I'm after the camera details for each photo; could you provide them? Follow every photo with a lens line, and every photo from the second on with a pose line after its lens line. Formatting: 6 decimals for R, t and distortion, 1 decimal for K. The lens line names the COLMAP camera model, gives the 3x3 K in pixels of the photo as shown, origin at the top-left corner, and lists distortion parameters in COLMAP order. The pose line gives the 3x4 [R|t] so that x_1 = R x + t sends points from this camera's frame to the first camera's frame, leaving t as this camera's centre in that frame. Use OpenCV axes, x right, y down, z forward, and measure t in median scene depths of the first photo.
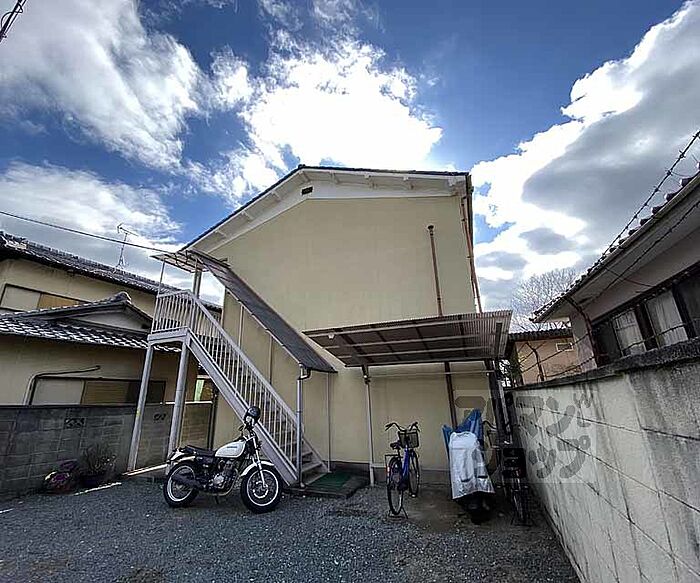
lens RADIAL K [[296.0, 0, 350.0], [0, 296.0, 291.5], [0, 0, 1]] dist [0.030588, -0.019705]
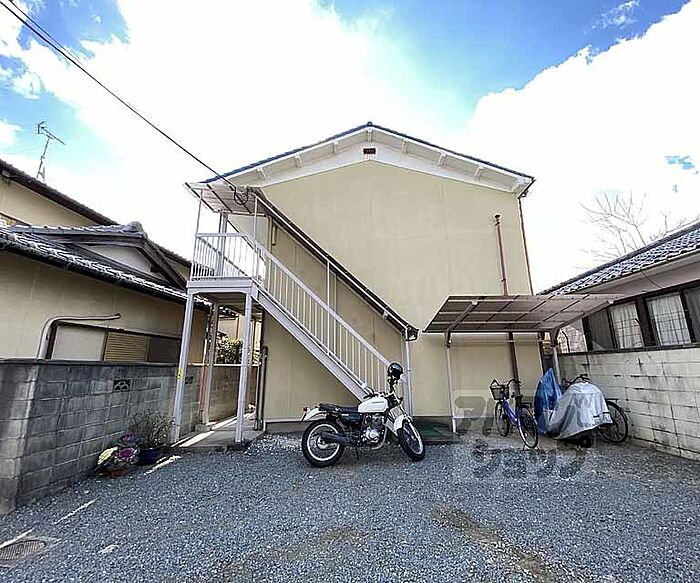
lens RADIAL K [[296.0, 0, 350.0], [0, 296.0, 291.5], [0, 0, 1]] dist [0.030588, -0.019705]
pose [[0.924648, 0.103256, 0.366558, -0.693501], [-0.133770, 0.989268, 0.058769, 0.083142], [-0.356556, -0.103375, 0.928537, 0.114827]]
